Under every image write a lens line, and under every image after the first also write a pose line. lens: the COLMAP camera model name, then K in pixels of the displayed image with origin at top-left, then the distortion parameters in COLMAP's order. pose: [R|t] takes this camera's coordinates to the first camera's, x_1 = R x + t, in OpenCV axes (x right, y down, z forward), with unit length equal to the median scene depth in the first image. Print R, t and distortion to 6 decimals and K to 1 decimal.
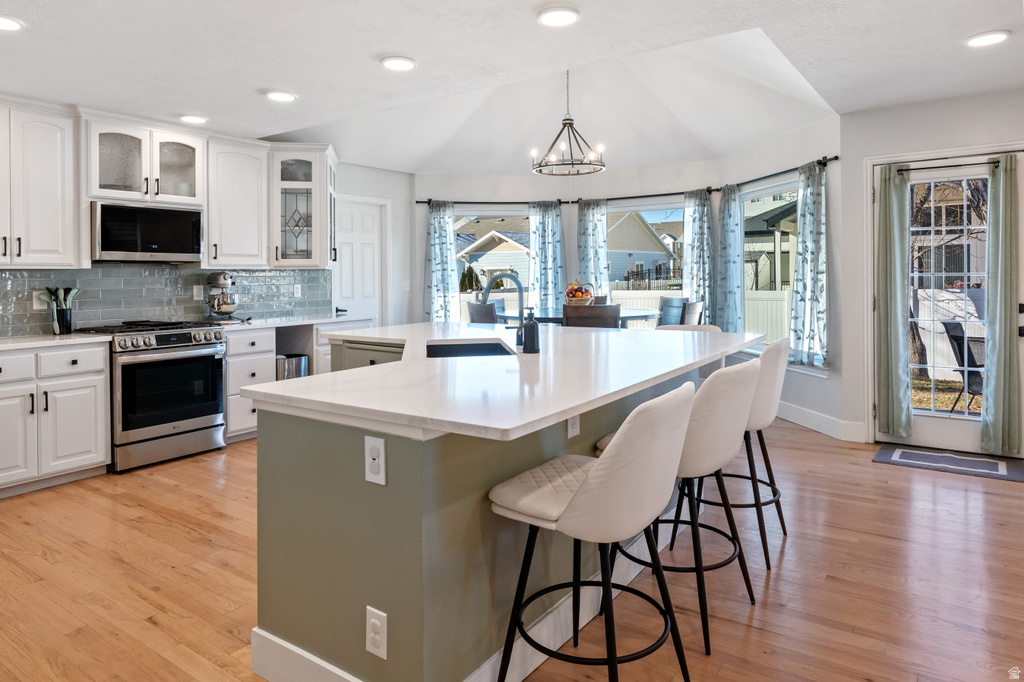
lens RADIAL K [[657.5, 0, 516.1], [0, 657.5, 340.6], [0, 0, 1]] dist [-0.008329, 0.001473]
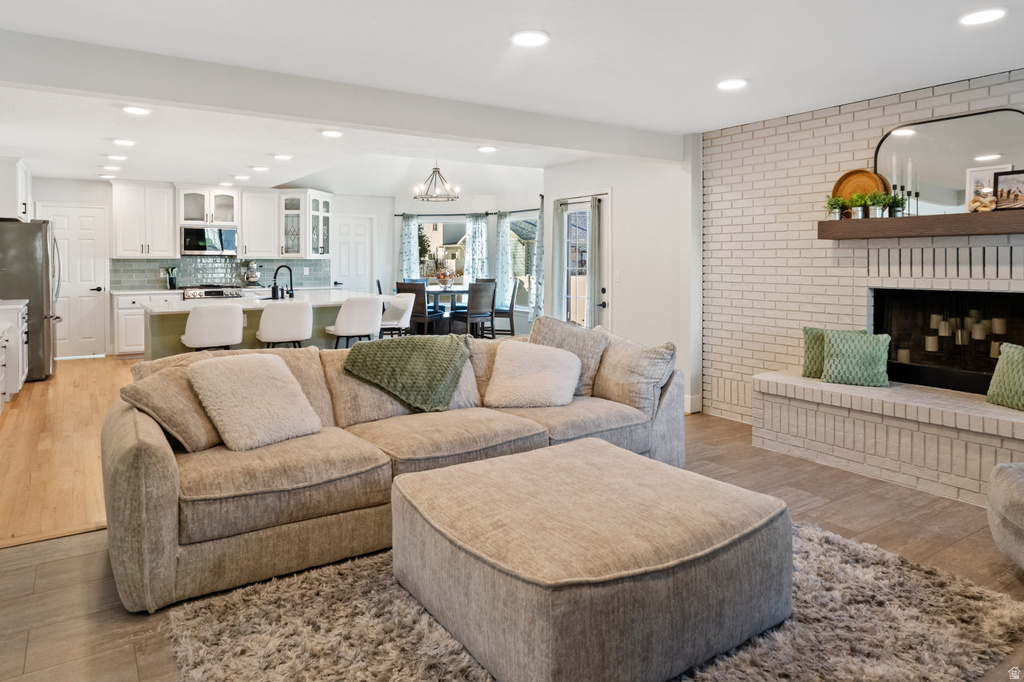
lens RADIAL K [[657.5, 0, 505.9], [0, 657.5, 342.1], [0, 0, 1]] dist [-0.008329, 0.001473]
pose [[0.935099, 0.057218, -0.349737, 0.943630], [-0.046913, 0.998181, 0.037873, 0.025919], [0.351268, -0.019007, 0.936082, -0.534863]]
